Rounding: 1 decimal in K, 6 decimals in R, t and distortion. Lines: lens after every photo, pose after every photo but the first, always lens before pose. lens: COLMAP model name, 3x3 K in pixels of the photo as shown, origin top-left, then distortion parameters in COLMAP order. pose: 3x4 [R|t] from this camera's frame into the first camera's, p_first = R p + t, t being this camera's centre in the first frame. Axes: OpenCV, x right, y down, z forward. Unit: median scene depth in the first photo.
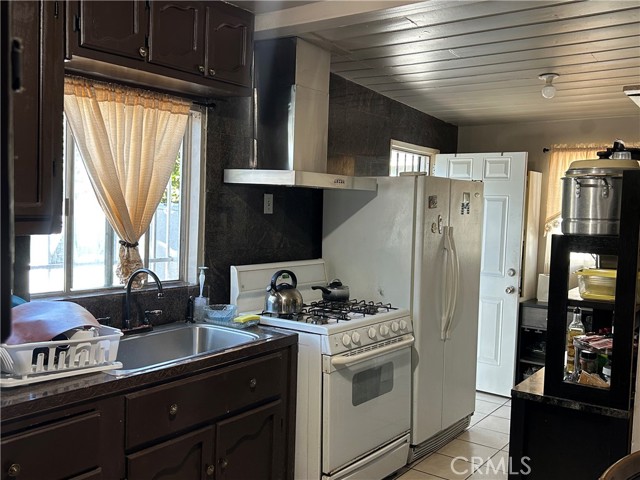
lens RADIAL K [[616.2, 0, 320.0], [0, 616.2, 240.0], [0, 0, 1]] dist [0.131426, -0.316415]
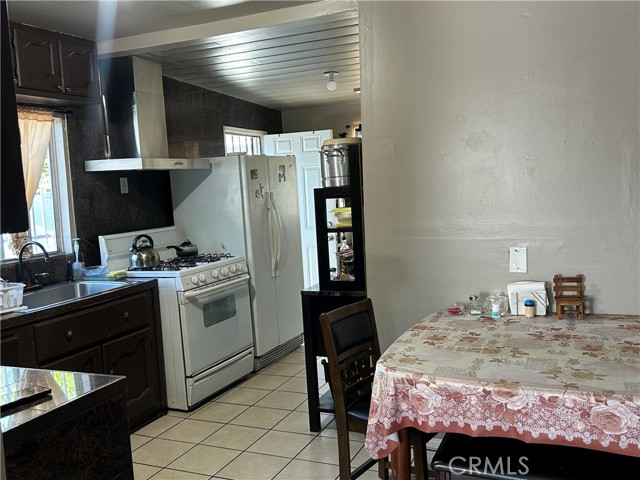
lens RADIAL K [[616.2, 0, 320.0], [0, 616.2, 240.0], [0, 0, 1]] dist [0.131426, -0.316415]
pose [[0.973766, -0.103553, 0.202625, 0.039913], [0.095854, 0.994263, 0.047477, 0.032591], [-0.206379, -0.026810, 0.978105, -0.360541]]
